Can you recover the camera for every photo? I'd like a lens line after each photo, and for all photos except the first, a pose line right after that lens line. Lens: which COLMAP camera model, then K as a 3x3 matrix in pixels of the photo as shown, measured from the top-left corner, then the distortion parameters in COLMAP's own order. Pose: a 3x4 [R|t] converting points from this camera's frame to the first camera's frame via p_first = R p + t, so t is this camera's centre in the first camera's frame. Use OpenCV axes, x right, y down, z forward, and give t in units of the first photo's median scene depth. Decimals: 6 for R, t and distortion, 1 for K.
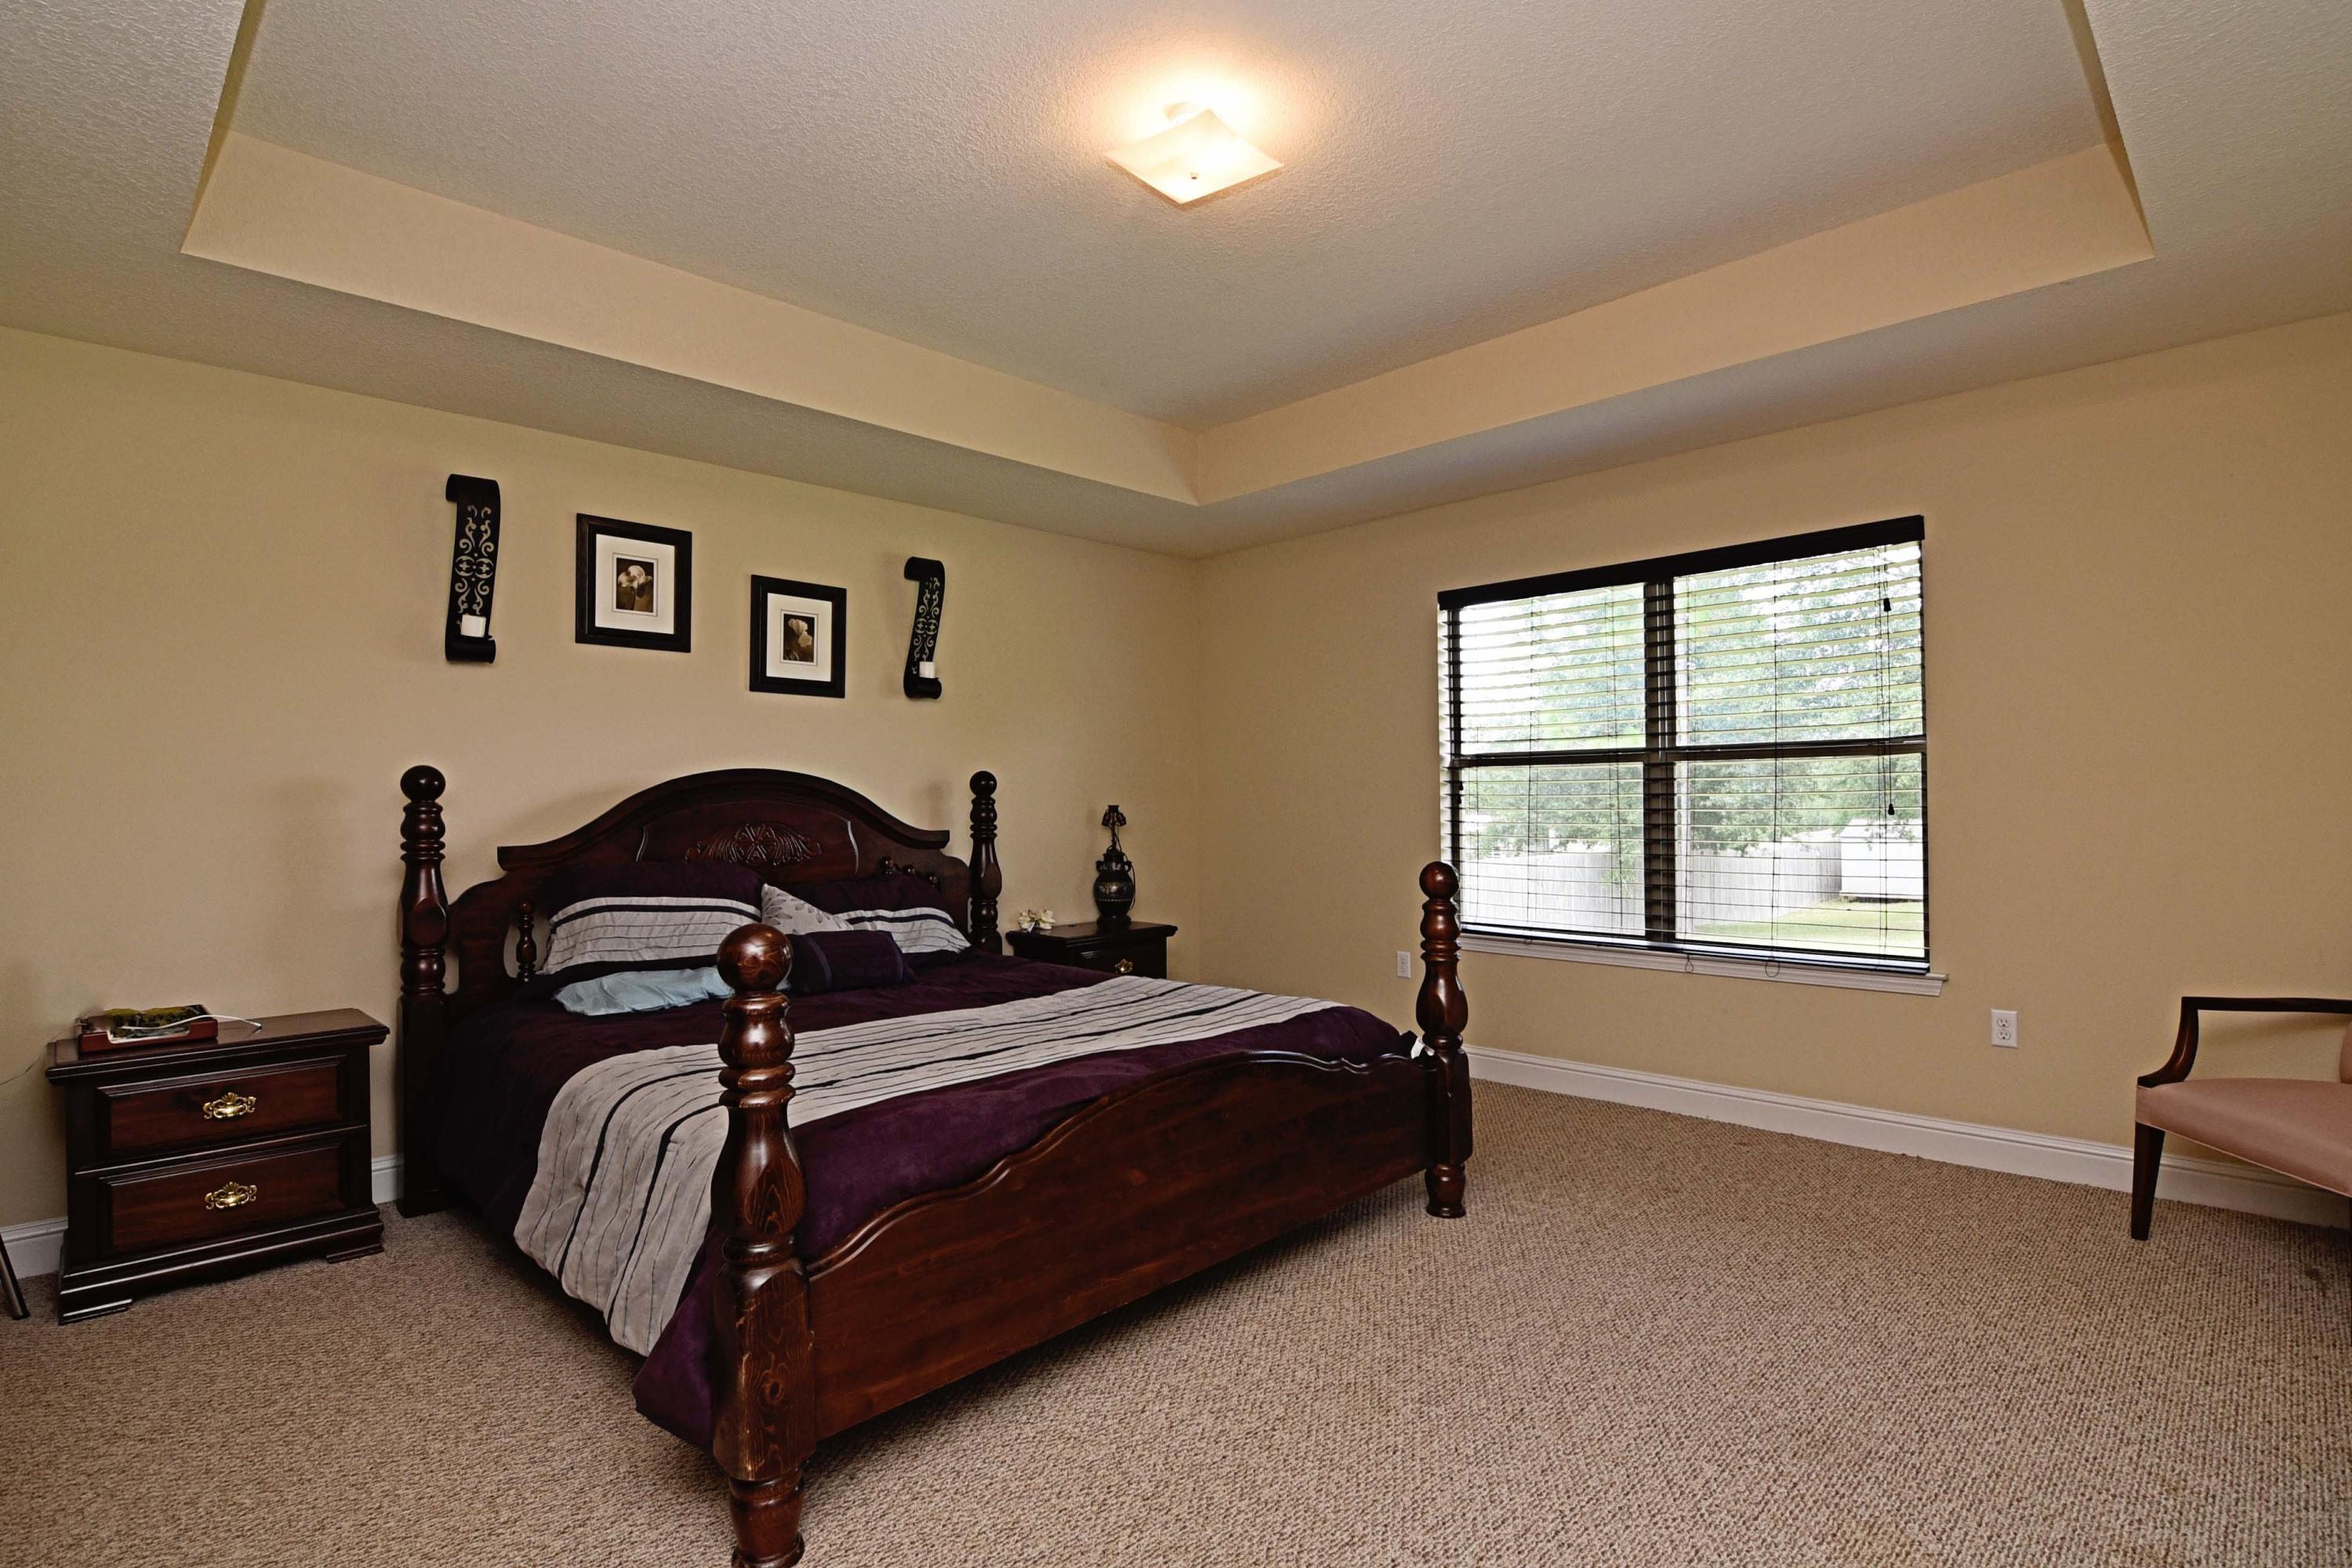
lens RADIAL K [[1139.4, 0, 1166.3], [0, 1139.4, 784.5], [0, 0, 1]] dist [-0.002944, -0.011285]
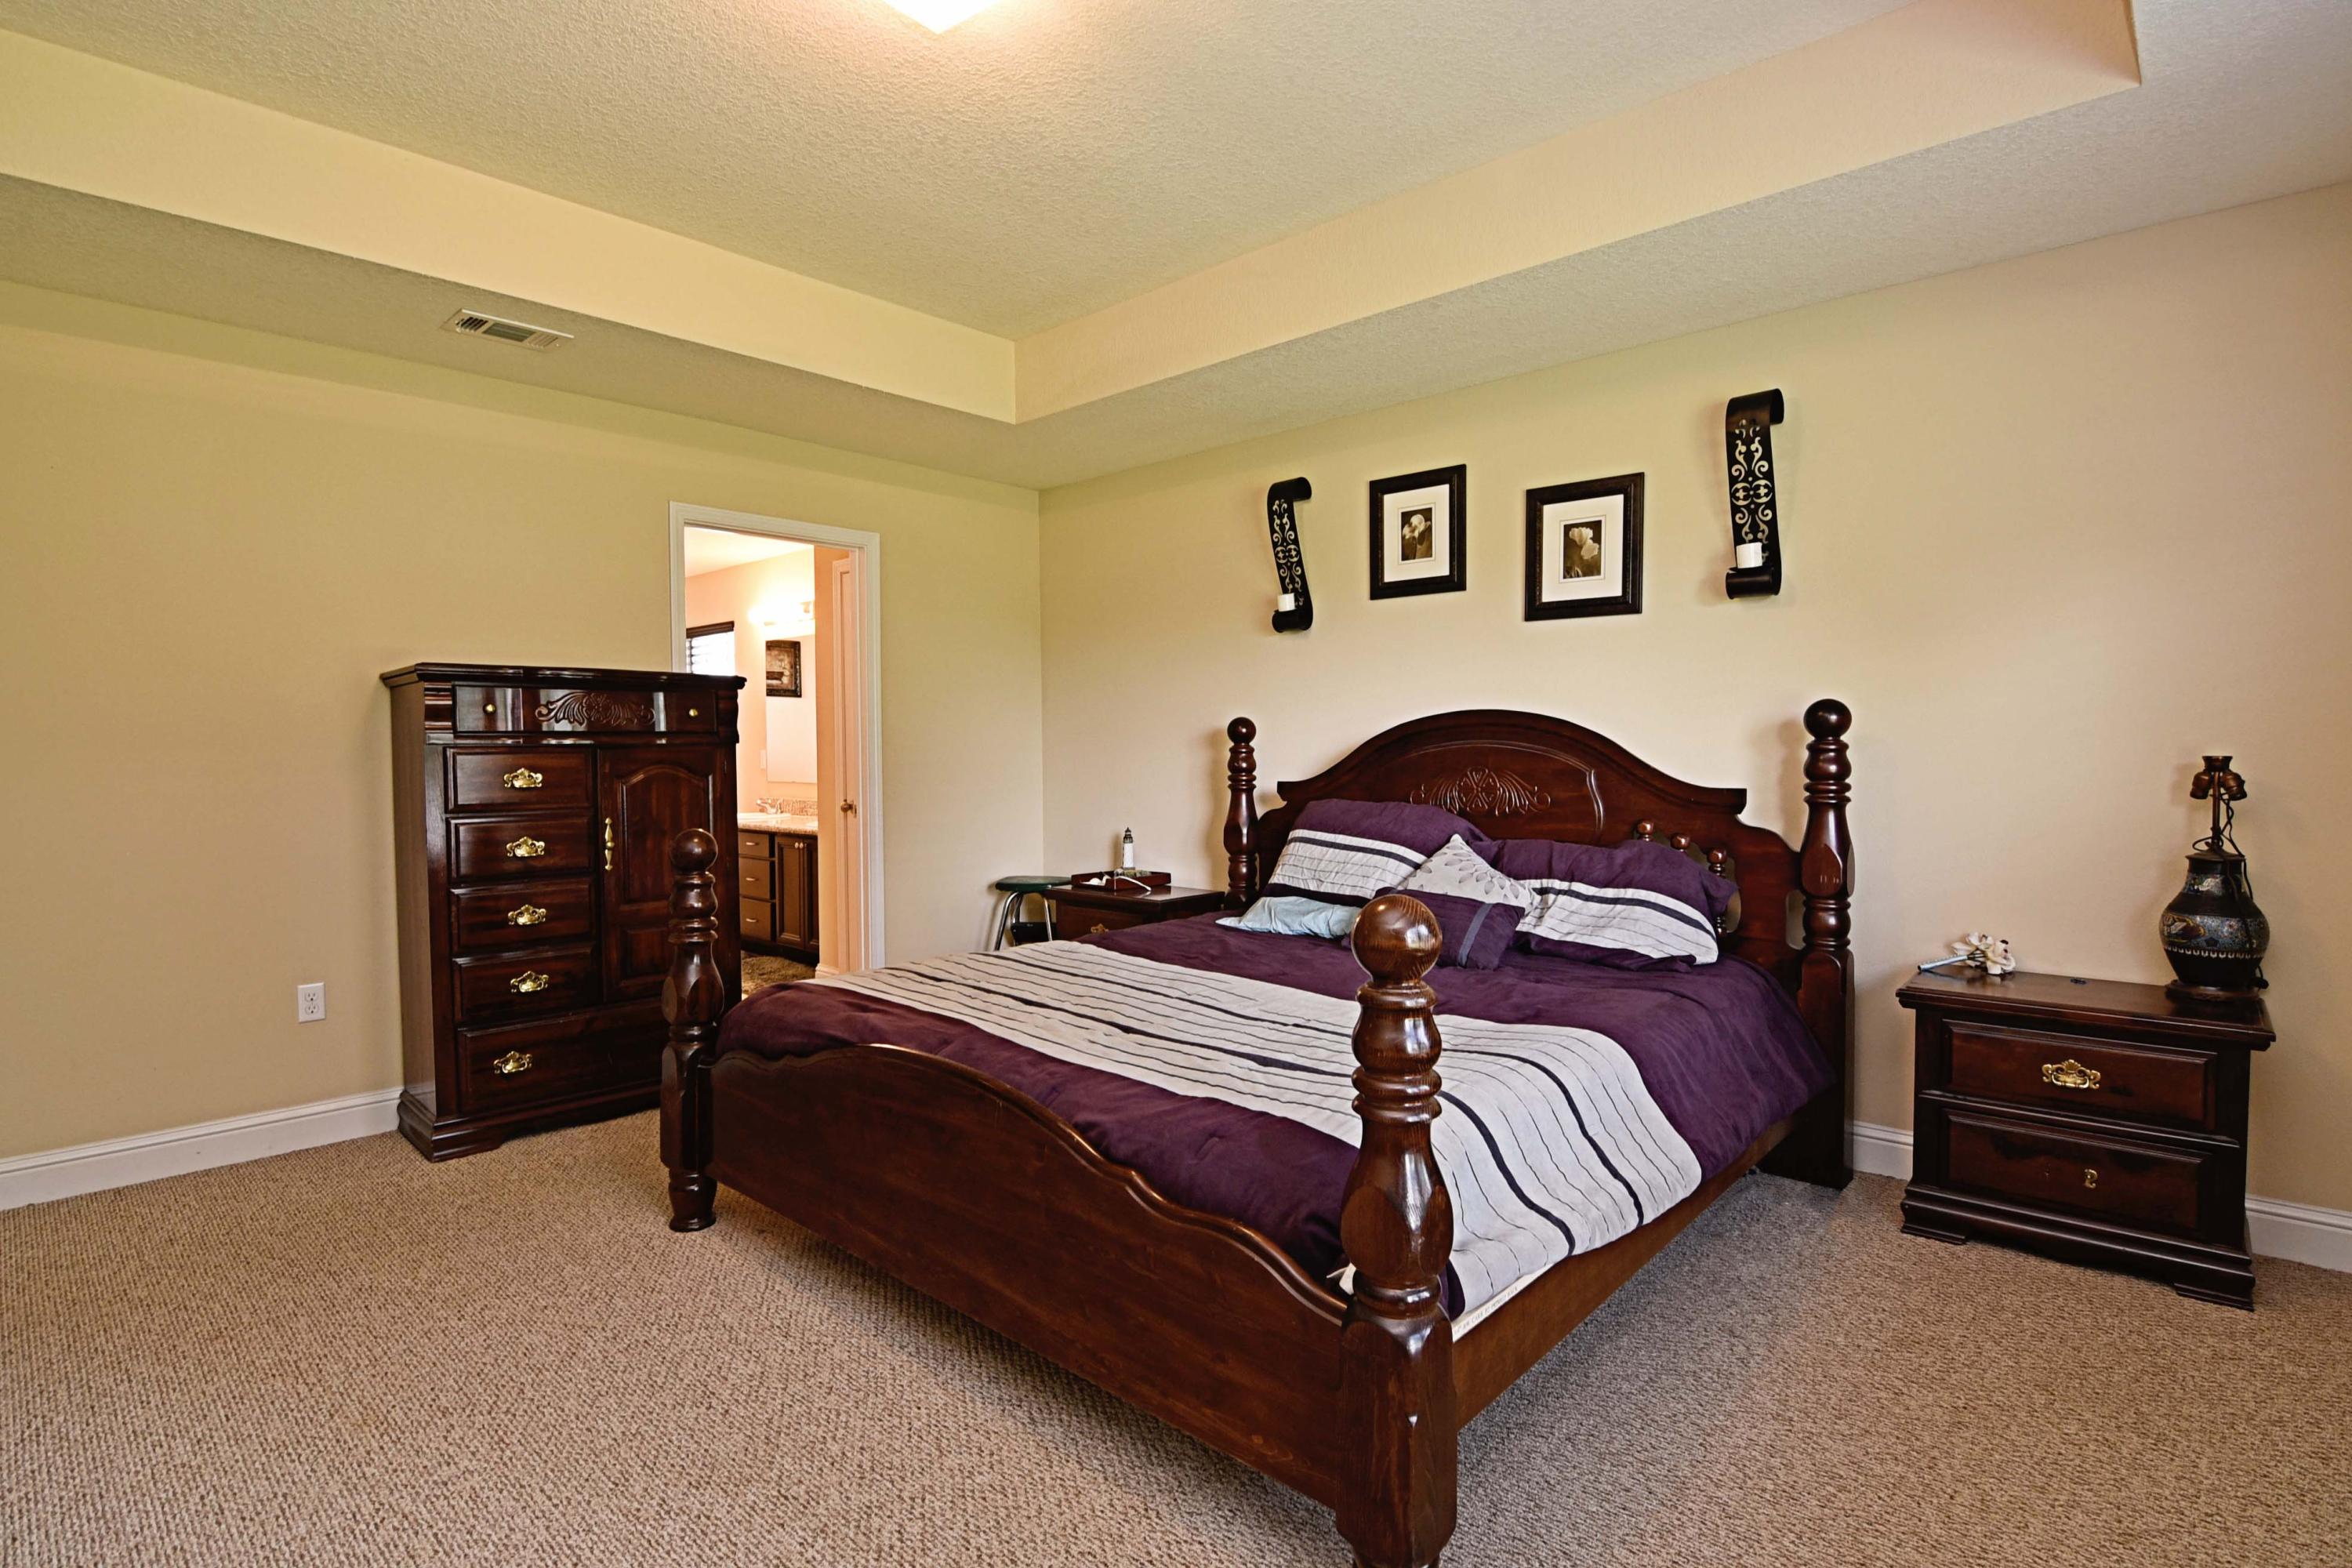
lens RADIAL K [[1198.8, 0, 1168.9], [0, 1198.8, 738.9], [0, 0, 1]] dist [0.153941, -0.124015]
pose [[0.051599, 0.003379, -0.998662, 0.570738], [0.017308, 0.999841, 0.004277, 0.001311], [0.998518, -0.017506, 0.051532, 0.663104]]
